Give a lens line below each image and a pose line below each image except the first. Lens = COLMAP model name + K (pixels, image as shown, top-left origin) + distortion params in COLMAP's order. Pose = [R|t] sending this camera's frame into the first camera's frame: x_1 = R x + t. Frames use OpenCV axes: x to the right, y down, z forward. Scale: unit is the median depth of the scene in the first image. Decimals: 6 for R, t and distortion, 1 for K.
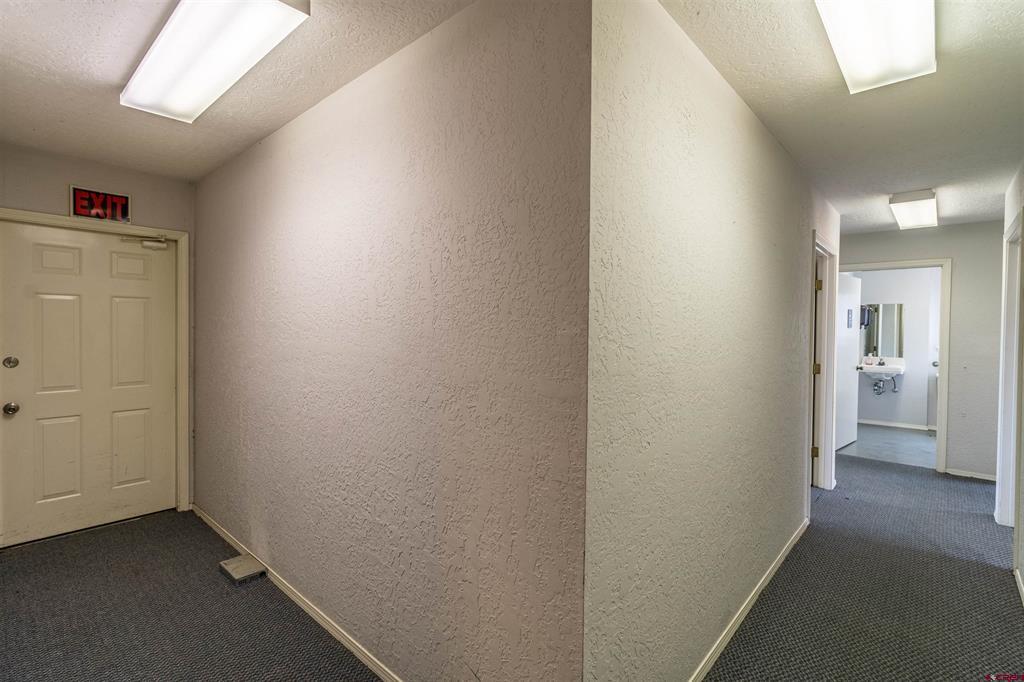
lens RADIAL K [[473.8, 0, 510.9], [0, 473.8, 336.8], [0, 0, 1]] dist [-0.001158, 0.000694]
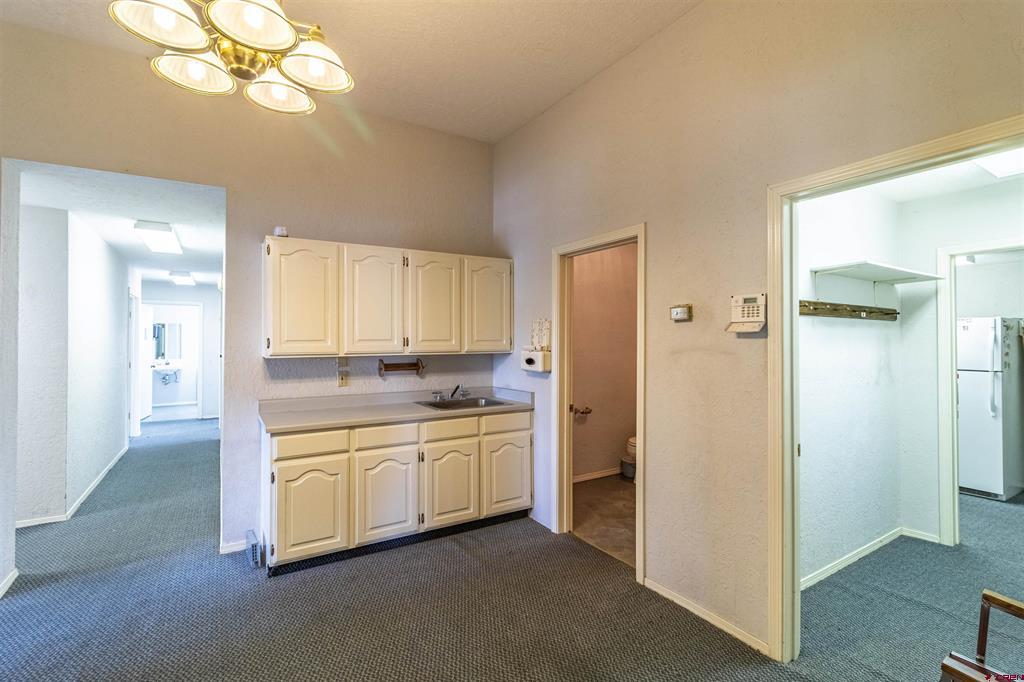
lens RADIAL K [[473.8, 0, 511.6], [0, 473.8, 338.7], [0, 0, 1]] dist [-0.001158, 0.000694]
pose [[0.277401, 0.000742, 0.960754, -0.369031], [0.016020, 0.999857, -0.005397, 0.003556], [-0.960621, 0.016888, 0.277349, -0.481590]]
